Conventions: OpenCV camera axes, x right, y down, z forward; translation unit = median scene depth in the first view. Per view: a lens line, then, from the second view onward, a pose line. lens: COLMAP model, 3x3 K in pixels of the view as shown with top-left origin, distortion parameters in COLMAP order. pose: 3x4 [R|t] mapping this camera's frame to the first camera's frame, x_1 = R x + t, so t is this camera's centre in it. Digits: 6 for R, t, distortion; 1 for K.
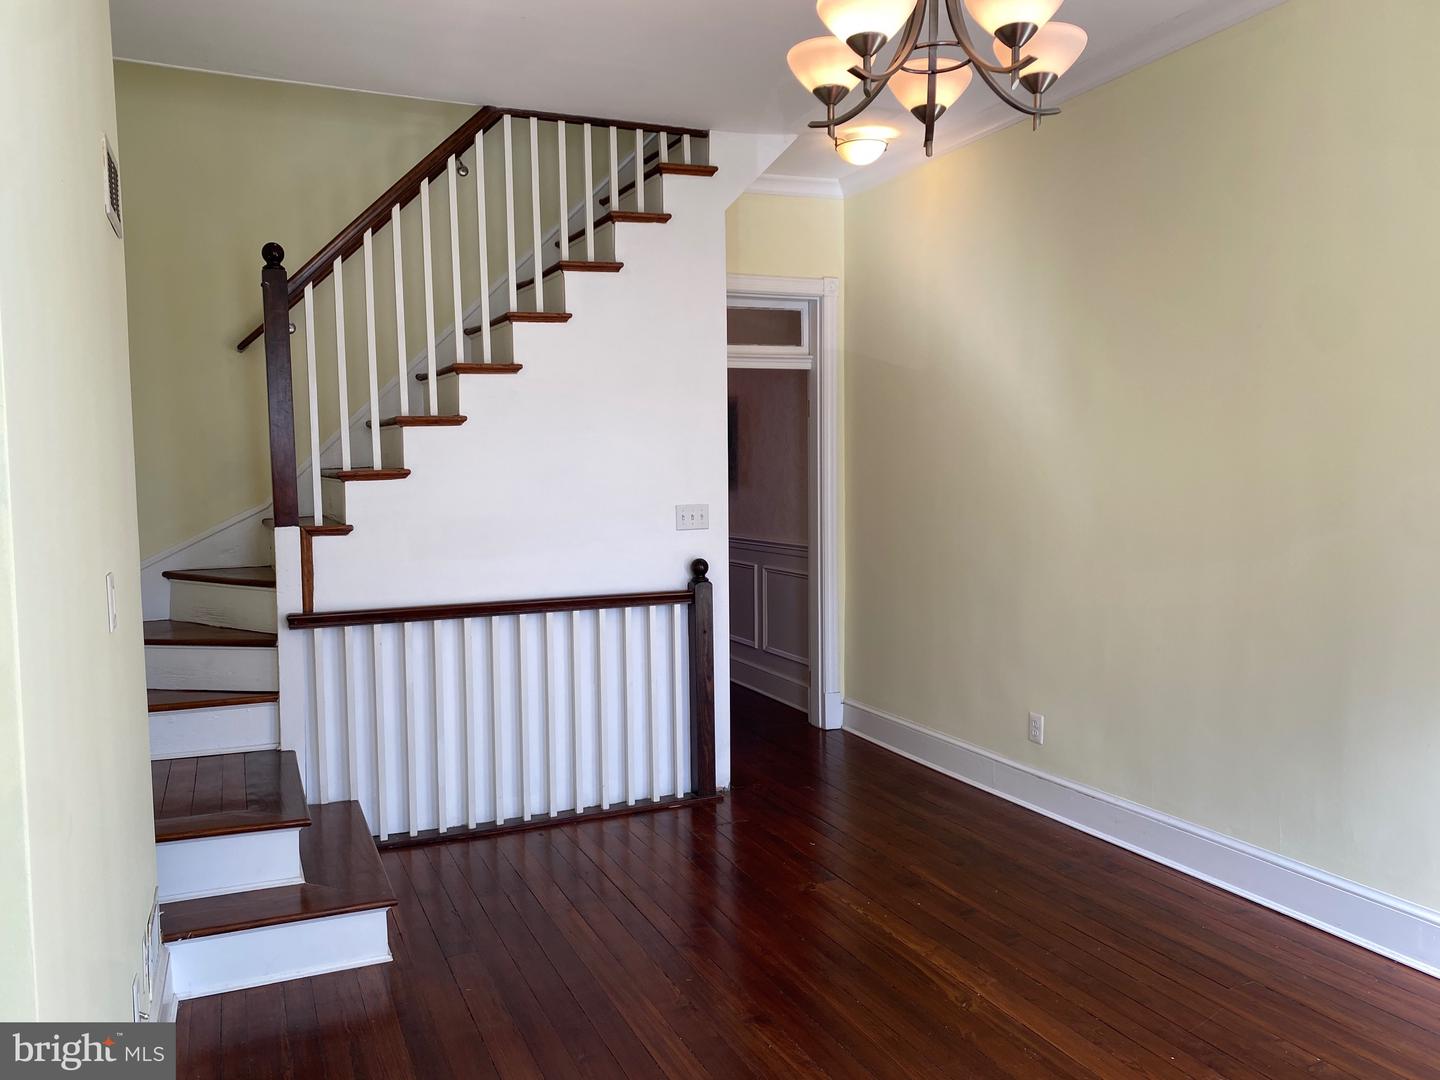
lens RADIAL K [[1137.2, 0, 720.0], [0, 1137.2, 540.0], [0, 0, 1]] dist [0.115150, -0.003656]
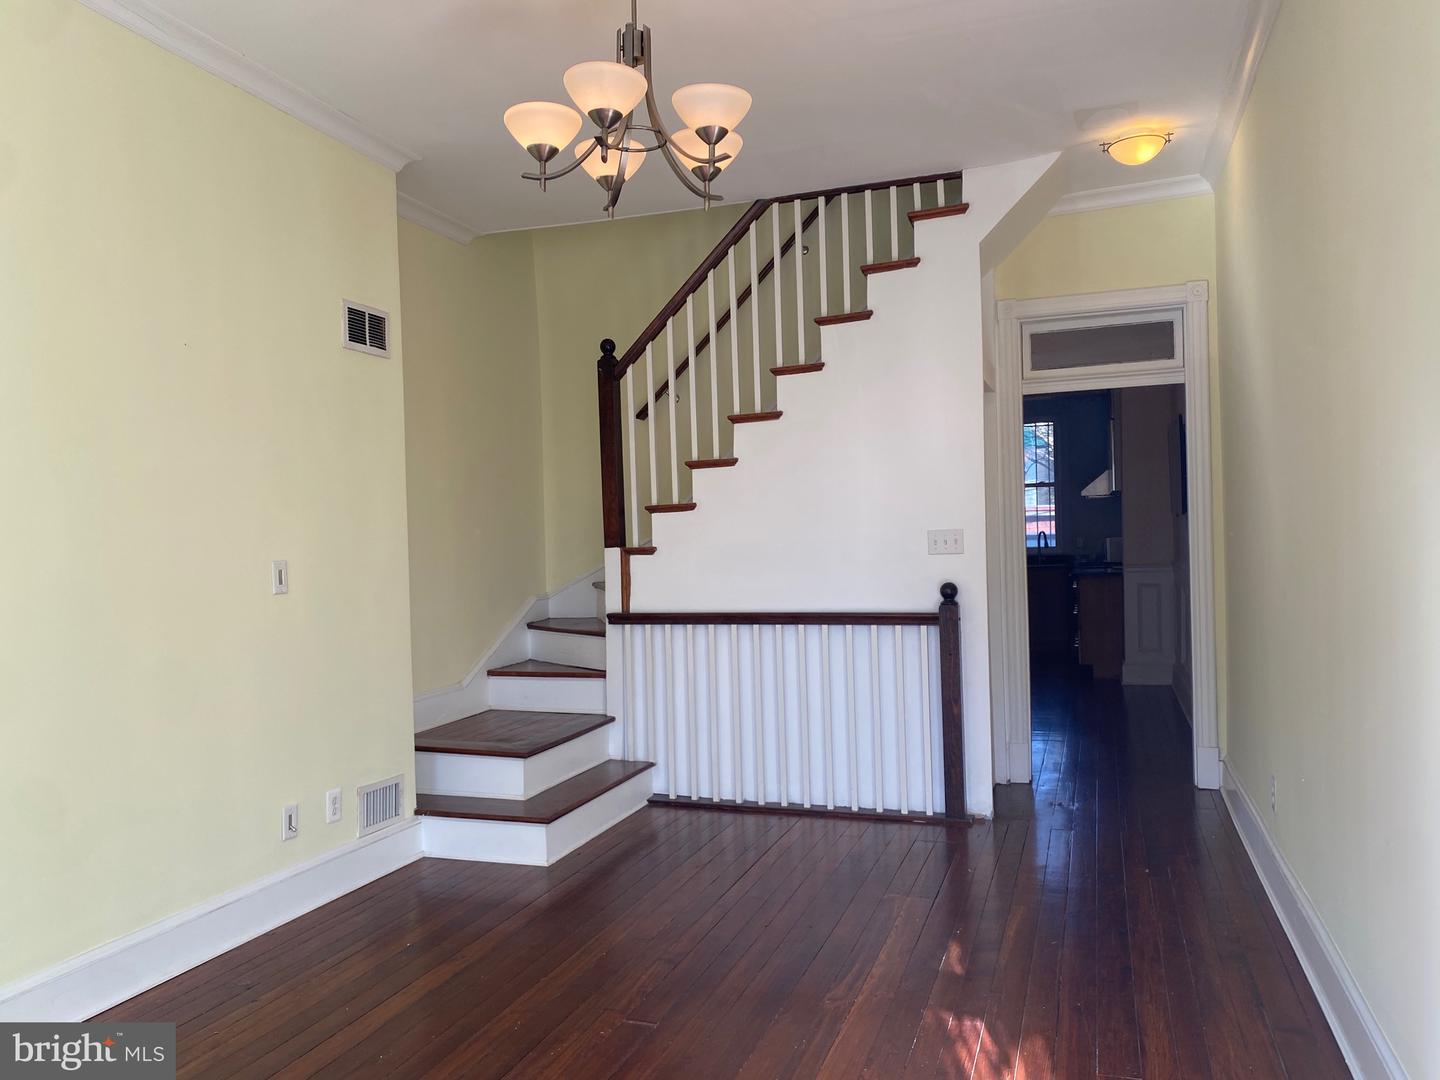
lens RADIAL K [[1108.2, 0, 721.8], [0, 1108.2, 547.2], [0, 0, 1]] dist [0.038188, -0.006394]
pose [[0.741740, 0.005368, -0.670666, 0.513093], [-0.023190, 0.999575, -0.017647, 0.006990], [0.670286, 0.028642, 0.741550, 0.120798]]
